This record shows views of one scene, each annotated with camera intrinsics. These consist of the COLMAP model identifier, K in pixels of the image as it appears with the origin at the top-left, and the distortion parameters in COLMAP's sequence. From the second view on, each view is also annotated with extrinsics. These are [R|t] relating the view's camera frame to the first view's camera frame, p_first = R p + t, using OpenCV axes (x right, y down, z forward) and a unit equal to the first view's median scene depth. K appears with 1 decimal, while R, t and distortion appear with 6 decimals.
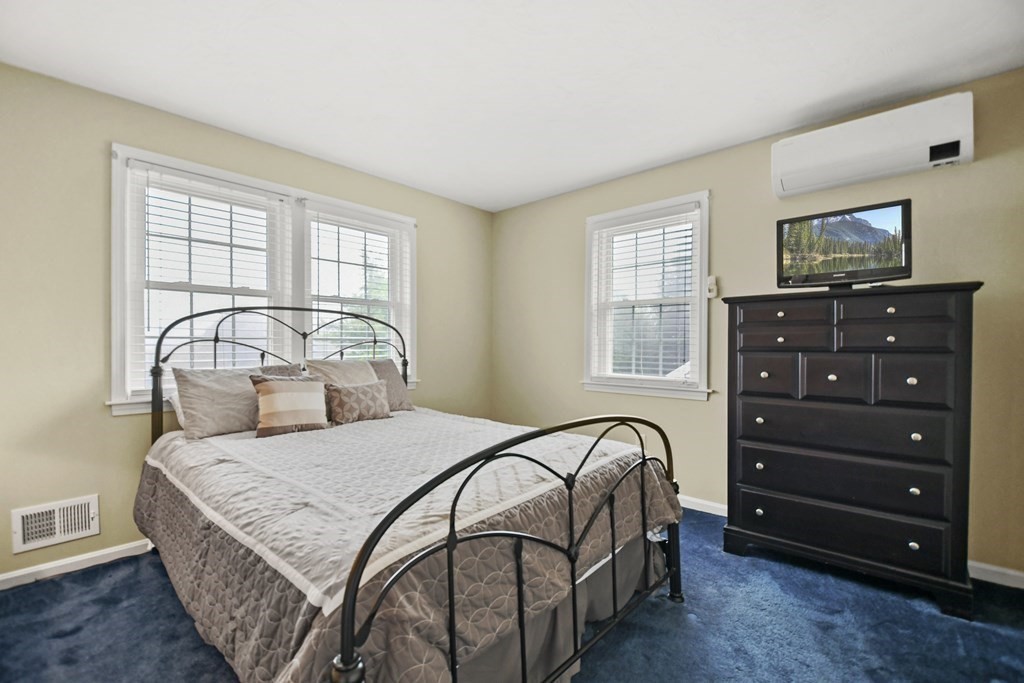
lens RADIAL K [[459.7, 0, 511.8], [0, 459.7, 345.0], [0, 0, 1]] dist [0.000484, -0.000782]
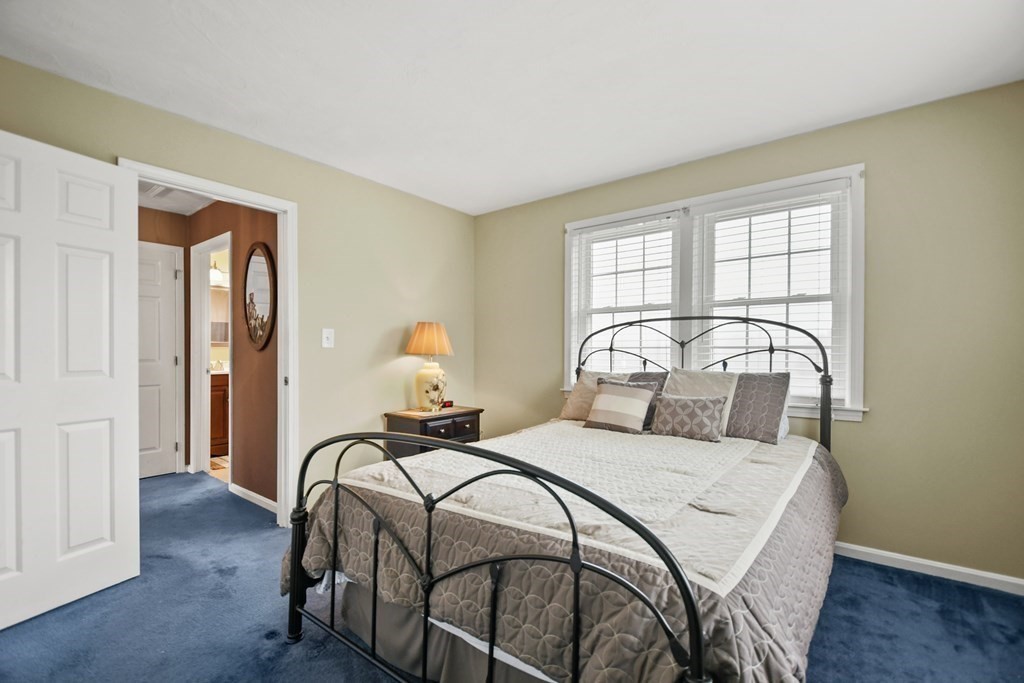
lens RADIAL K [[457.9, 0, 507.7], [0, 457.9, 352.6], [0, 0, 1]] dist [-0.002318, -0.000554]
pose [[0.035588, -0.000053, -0.999367, 0.555007], [-0.005727, 0.999984, -0.000257, -0.000021], [0.999350, 0.005733, 0.035587, 0.605261]]
